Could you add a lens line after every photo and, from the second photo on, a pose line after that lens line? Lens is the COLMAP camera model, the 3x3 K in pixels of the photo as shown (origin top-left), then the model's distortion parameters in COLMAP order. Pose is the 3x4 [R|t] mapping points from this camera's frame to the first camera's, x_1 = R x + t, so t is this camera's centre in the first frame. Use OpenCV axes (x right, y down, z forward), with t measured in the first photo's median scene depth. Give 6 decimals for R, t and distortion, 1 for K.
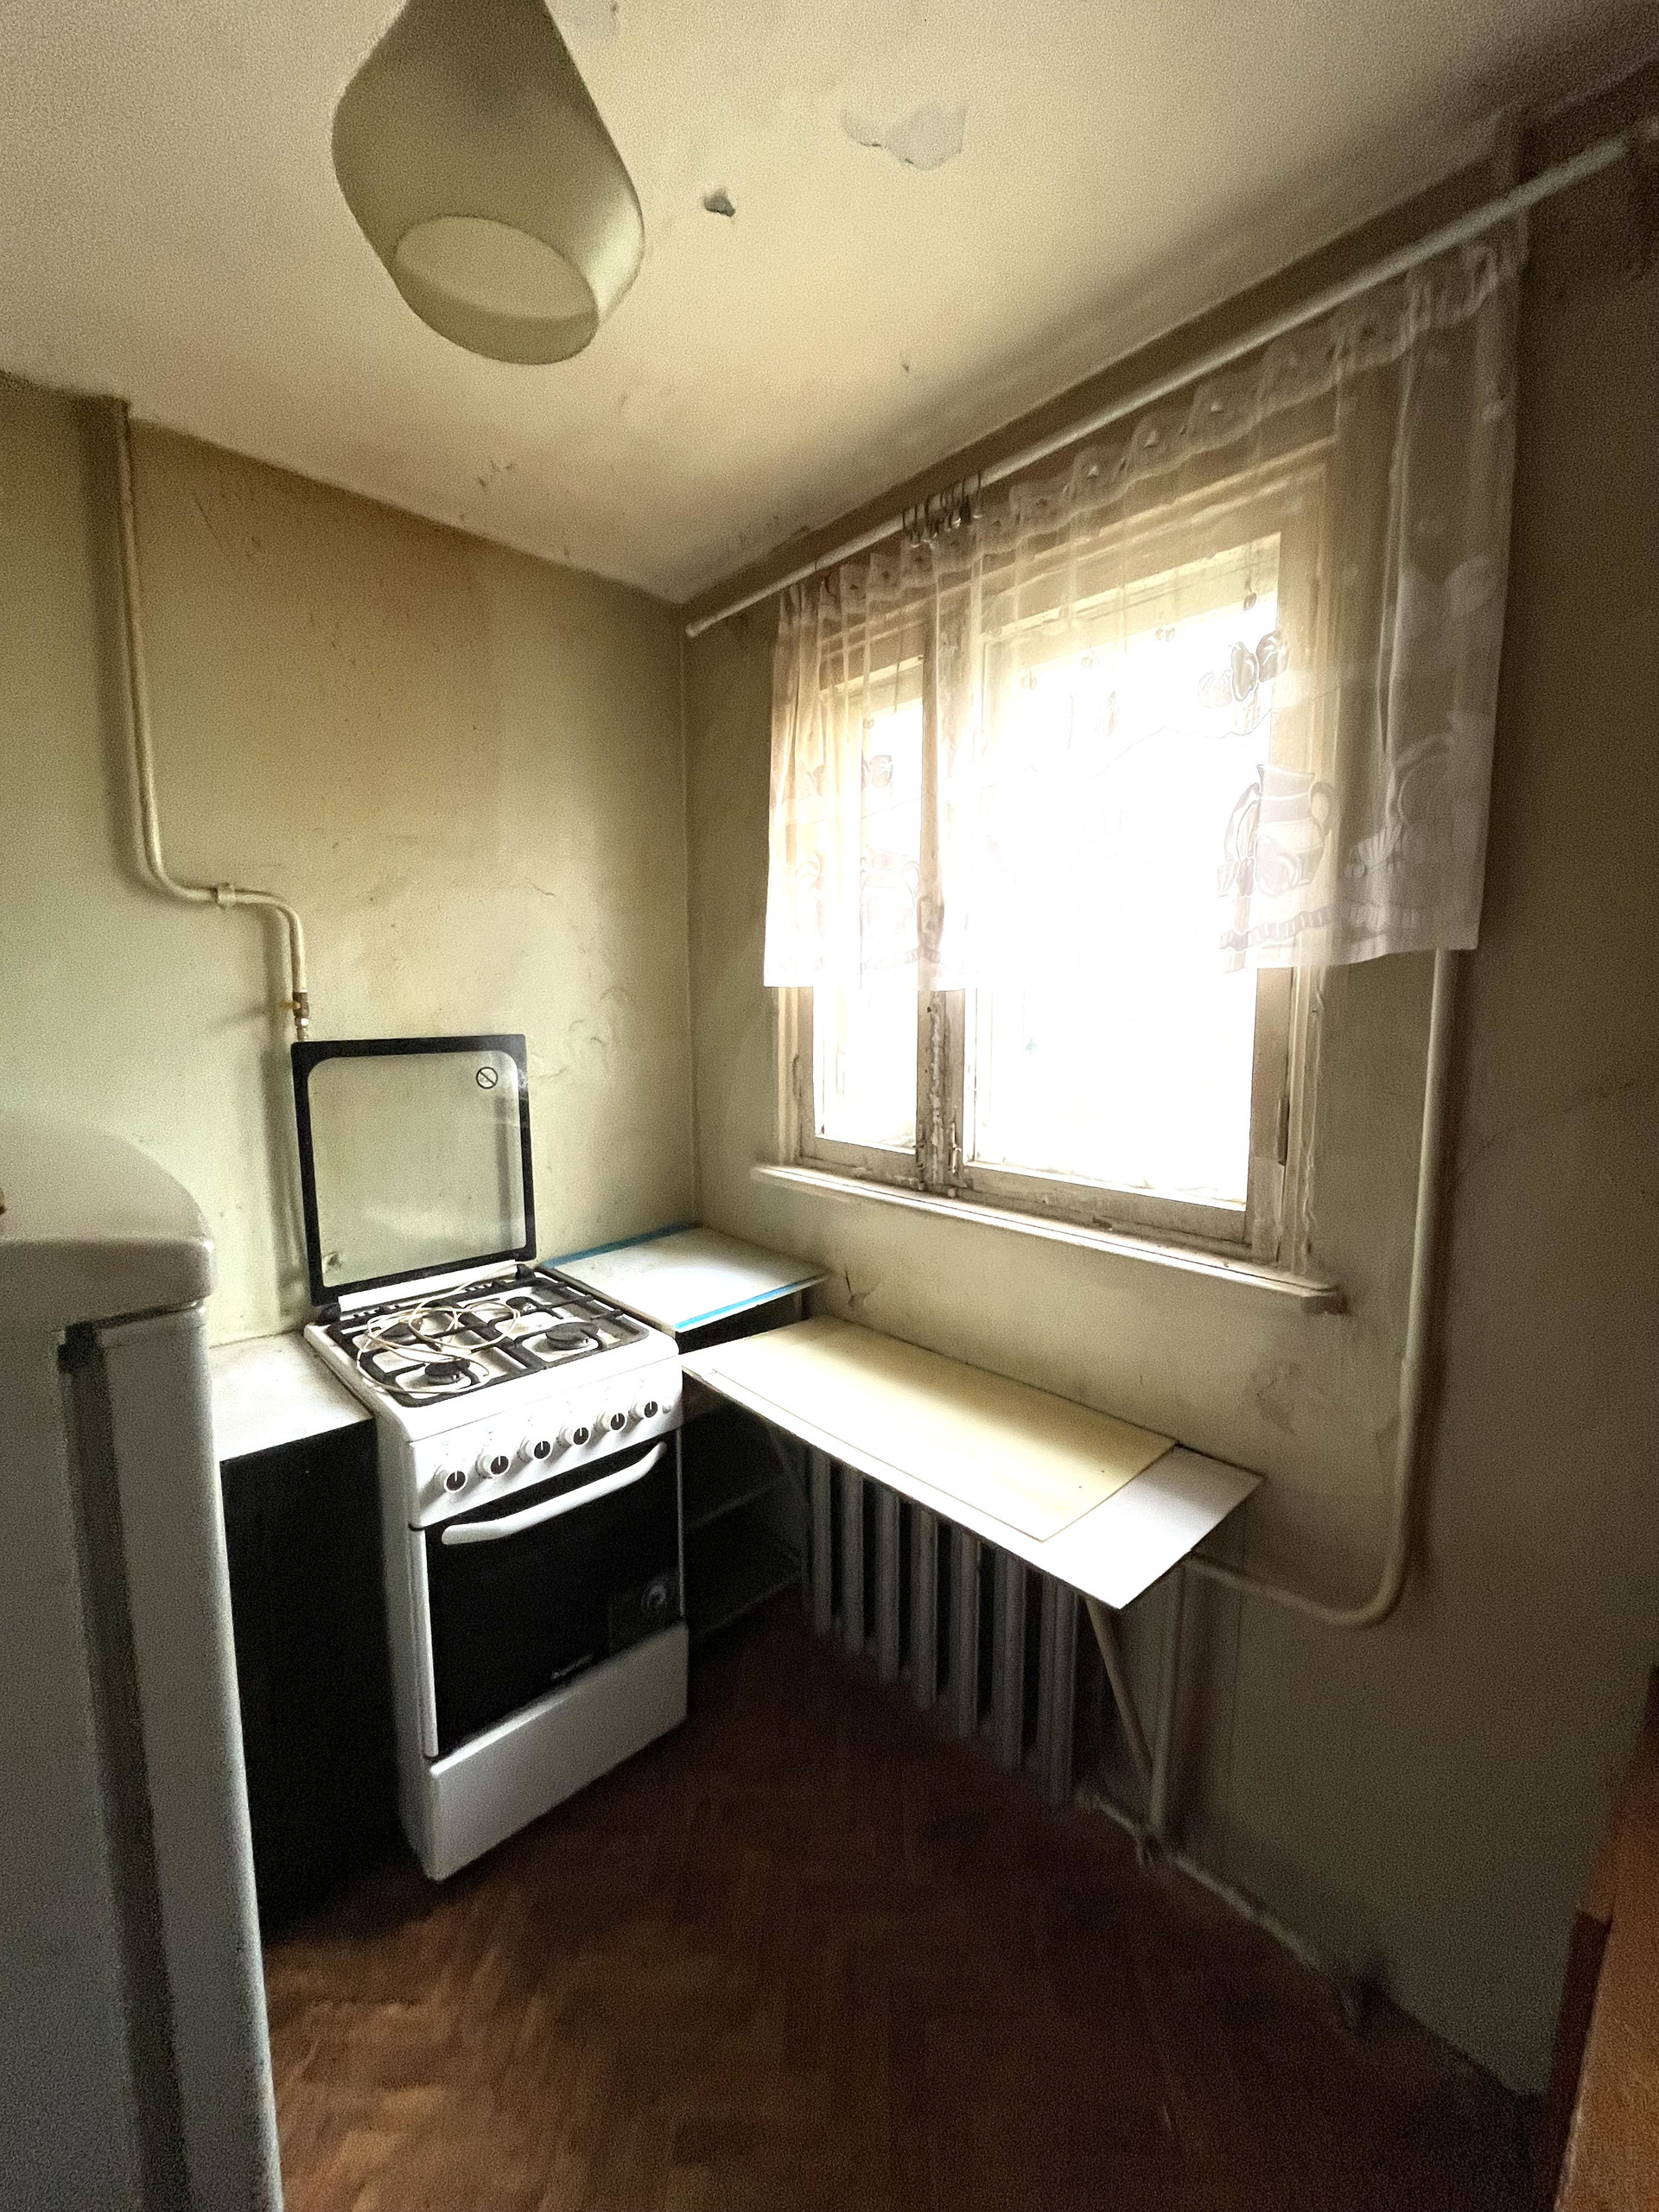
lens RADIAL K [[895.0, 0, 830.2], [0, 895.0, 1103.3], [0, 0, 1]] dist [-0.003806, -0.000270]
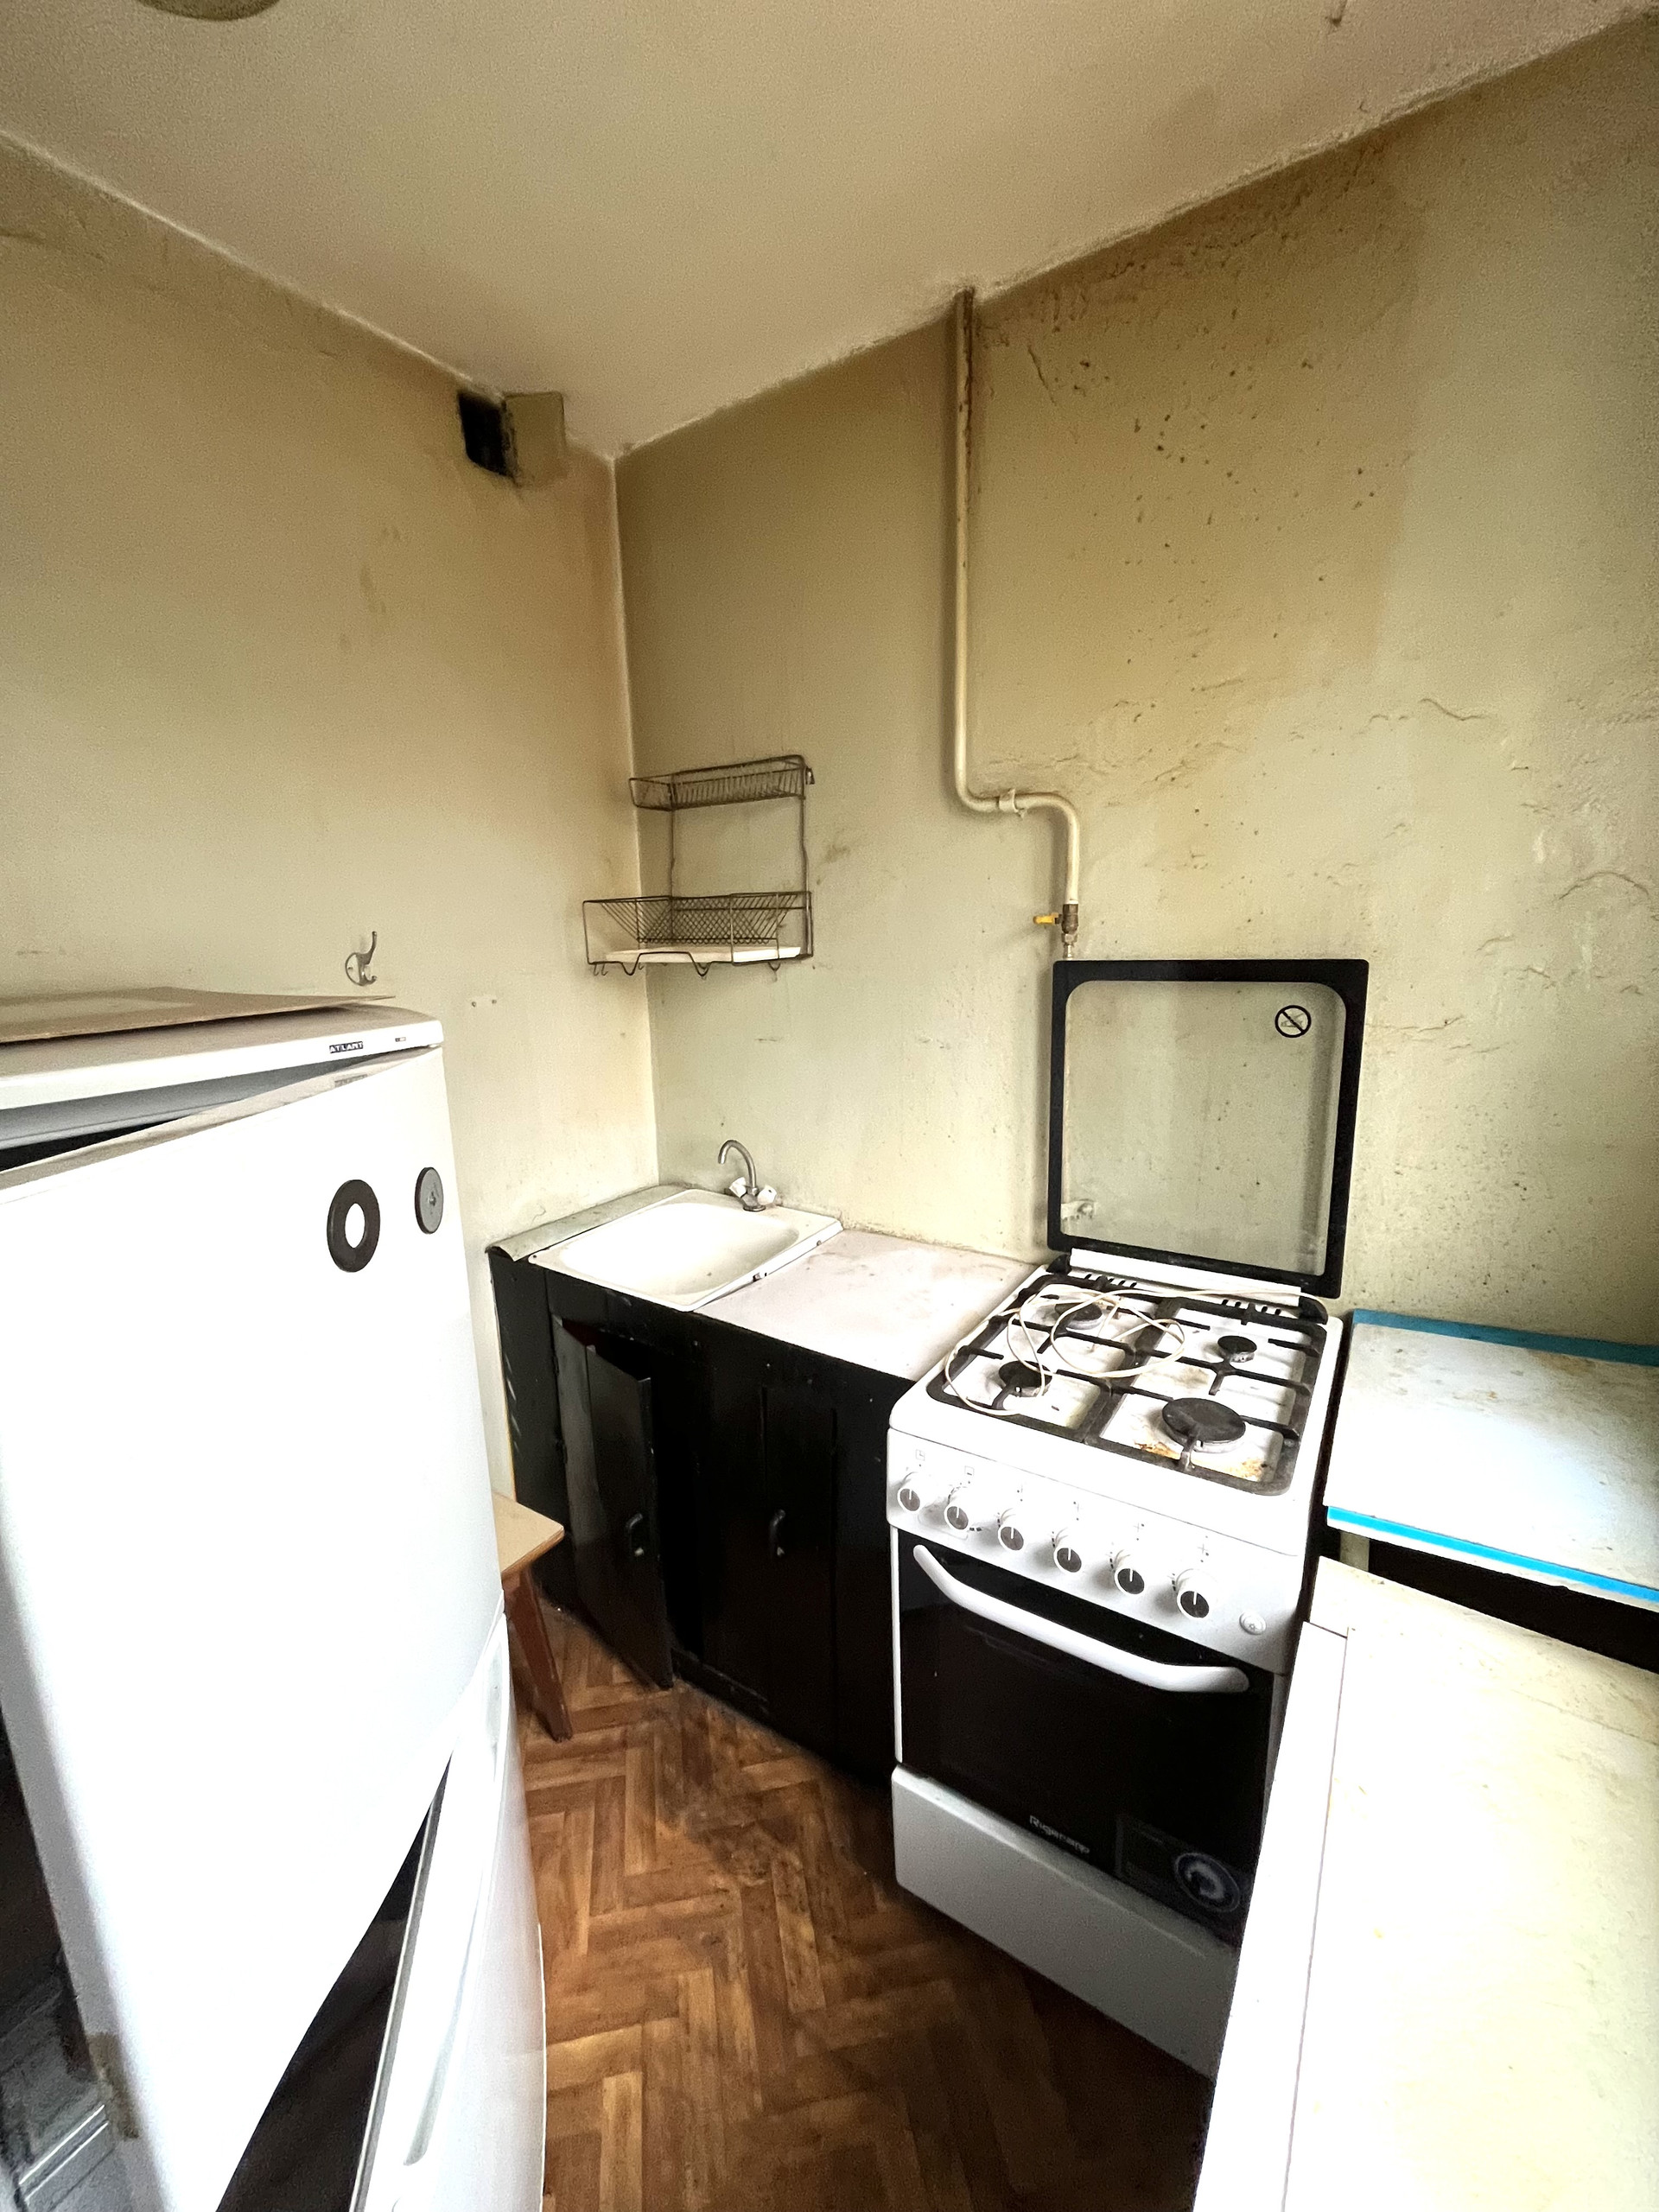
lens RADIAL K [[895.0, 0, 828.1], [0, 895.0, 1102.6], [0, 0, 1]] dist [-0.003806, -0.000270]
pose [[0.234253, 0.190424, -0.953344, 0.232684], [-0.085591, 0.980861, 0.174889, -0.066517], [0.968401, 0.040629, 0.246068, 0.566853]]
